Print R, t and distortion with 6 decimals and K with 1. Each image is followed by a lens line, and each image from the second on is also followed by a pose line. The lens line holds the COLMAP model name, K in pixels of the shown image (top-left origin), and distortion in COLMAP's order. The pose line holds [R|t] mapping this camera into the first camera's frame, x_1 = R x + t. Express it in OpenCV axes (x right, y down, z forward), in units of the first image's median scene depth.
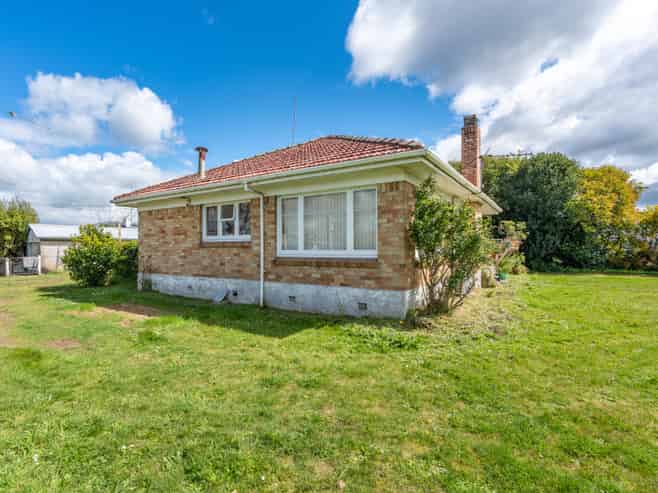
lens RADIAL K [[349.3, 0, 329.0], [0, 349.3, 246.5], [0, 0, 1]] dist [-0.044064, -0.000265]
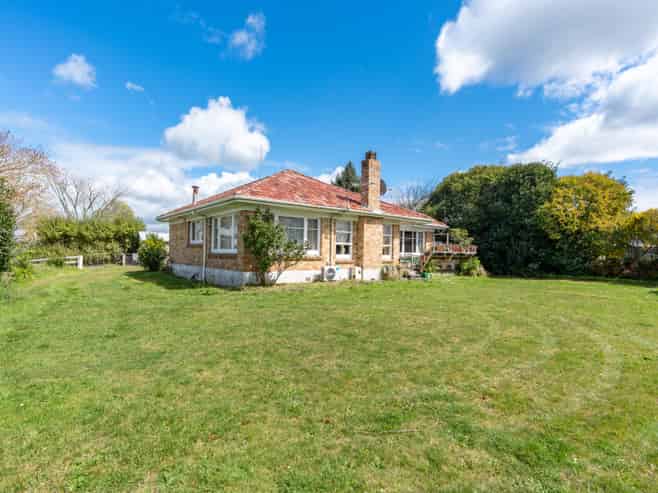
lens RADIAL K [[349.3, 0, 329.0], [0, 349.3, 246.5], [0, 0, 1]] dist [-0.044064, -0.000265]
pose [[0.947693, 0.011360, -0.318981, 0.438130], [-0.016473, 0.999775, -0.013336, 0.005839], [0.318757, 0.017893, 0.947667, -0.197207]]
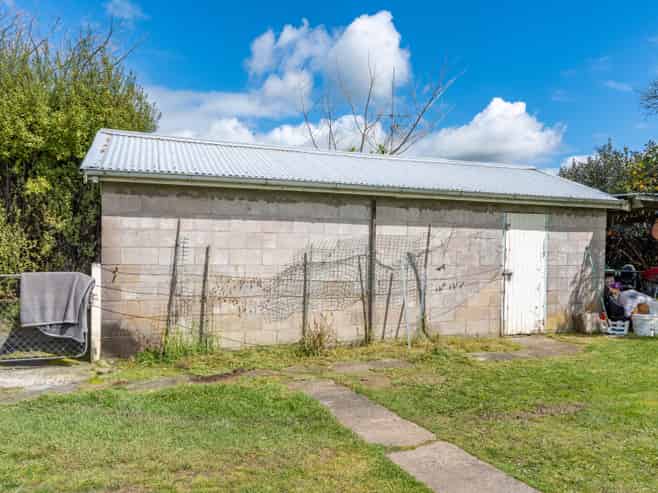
lens RADIAL K [[443.5, 0, 329.0], [0, 443.5, 246.5], [0, 0, 1]] dist [-0.000435, -0.000098]
pose [[0.850920, 0.037076, -0.523985, -0.643563], [-0.019053, 0.999028, 0.039748, 0.003121], [0.524950, -0.023839, 0.850799, 0.905977]]
